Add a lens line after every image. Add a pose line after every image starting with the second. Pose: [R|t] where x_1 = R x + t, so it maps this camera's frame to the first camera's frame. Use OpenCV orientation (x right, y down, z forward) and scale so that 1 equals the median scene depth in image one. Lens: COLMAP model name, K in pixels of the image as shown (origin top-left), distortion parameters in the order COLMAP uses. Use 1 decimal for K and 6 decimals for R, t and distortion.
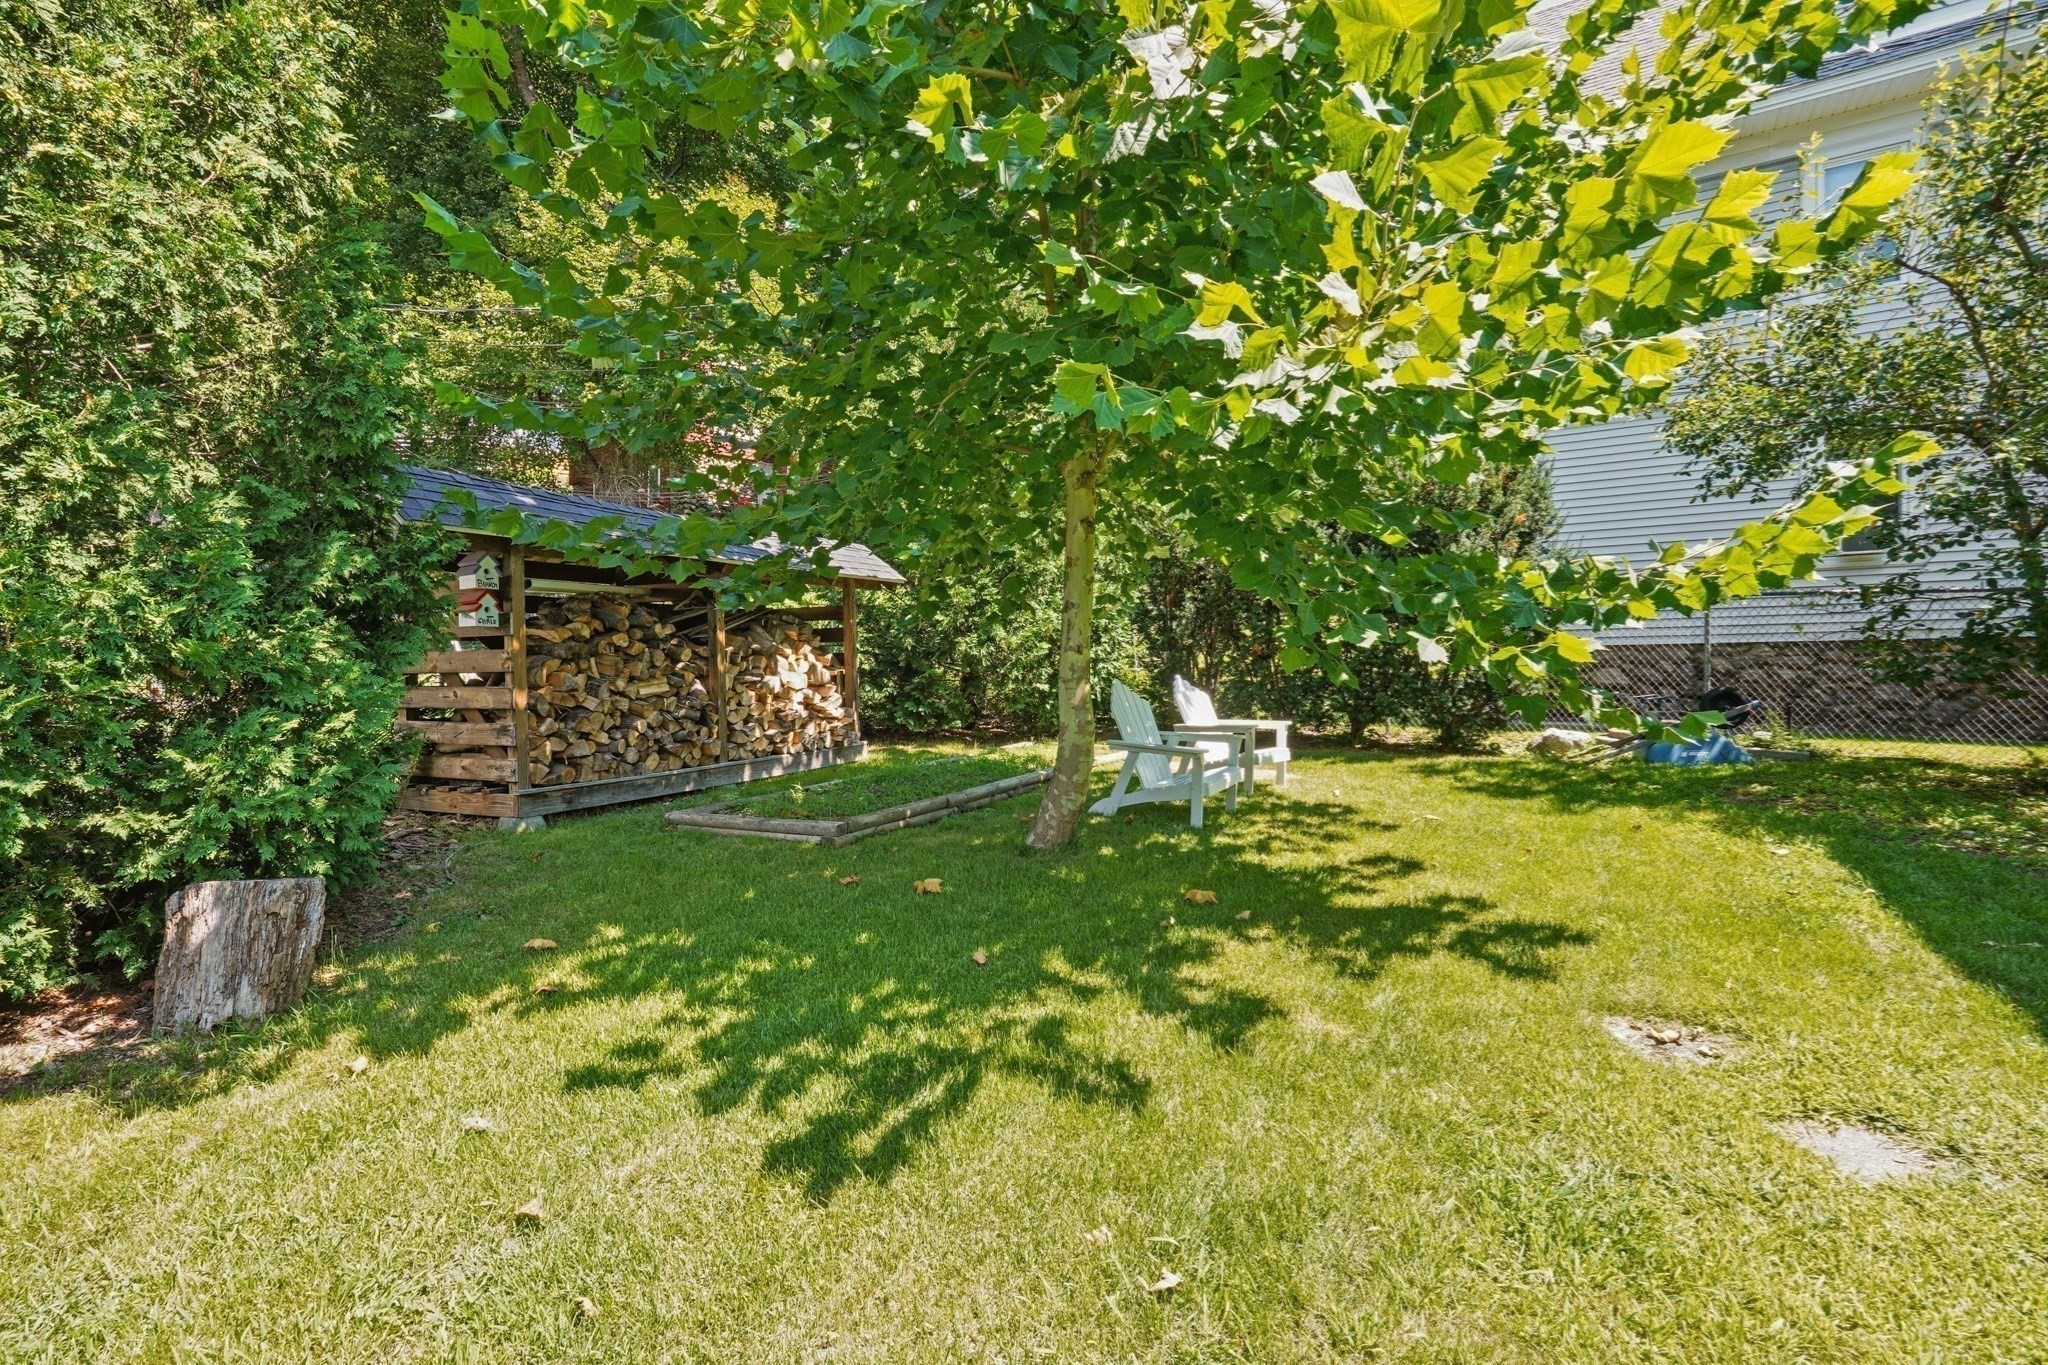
lens RADIAL K [[959.2, 0, 1024.0], [0, 959.2, 682.5], [0, 0, 1]] dist [0.000256, 0.000150]
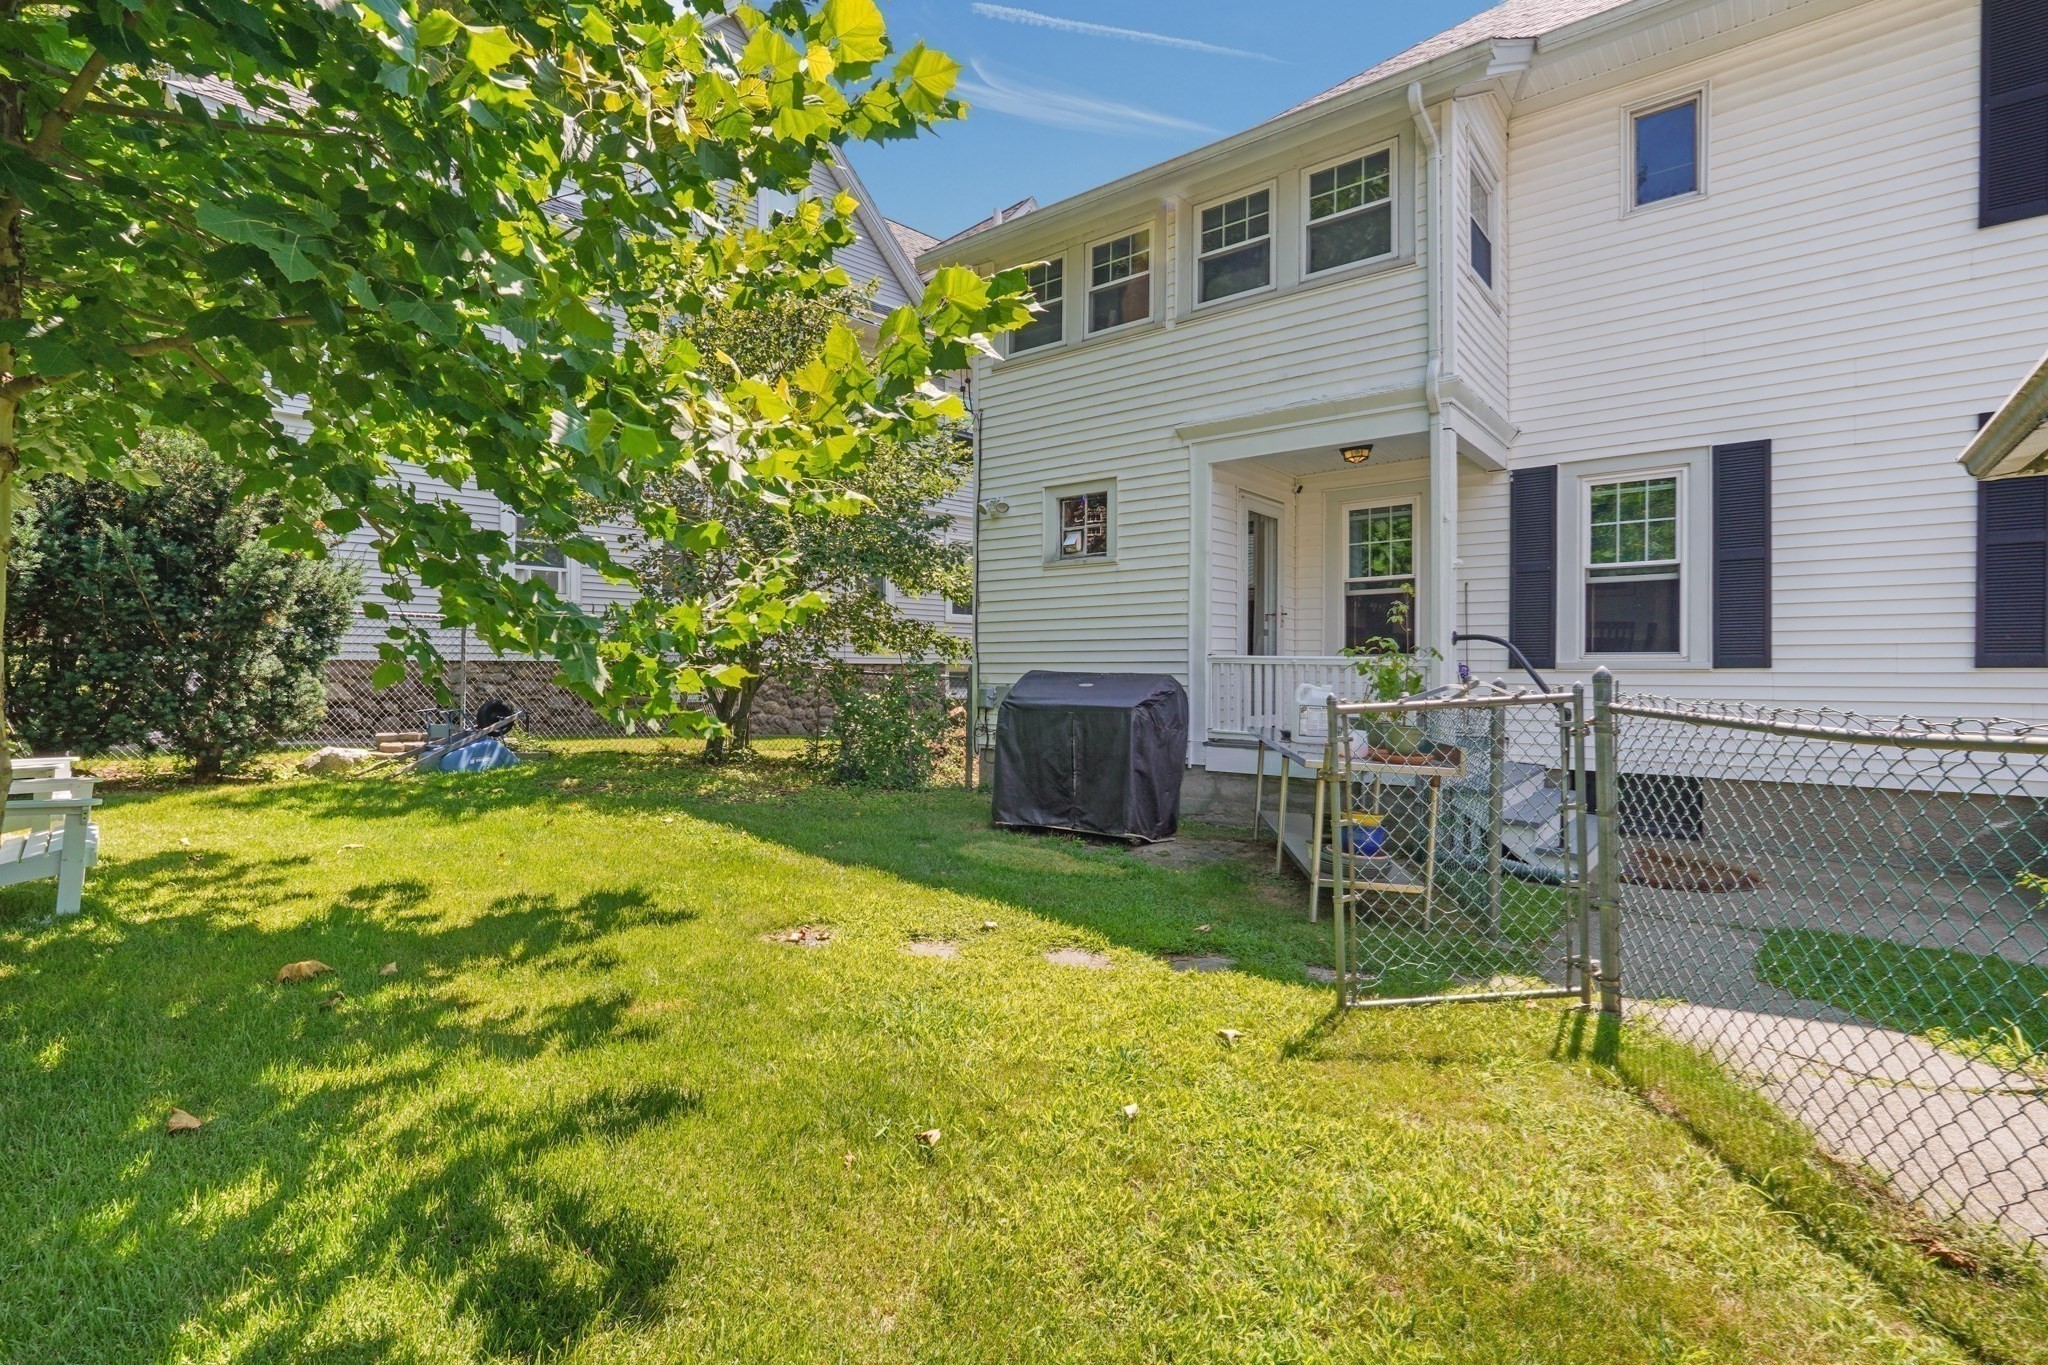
lens RADIAL K [[959.2, 0, 1024.0], [0, 959.2, 682.5], [0, 0, 1]] dist [0.000256, 0.000150]
pose [[0.235175, 0.003547, 0.971947, -0.561958], [0.017053, 0.999824, -0.007775, 0.009413], [-0.971804, 0.018403, 0.235073, 0.298497]]
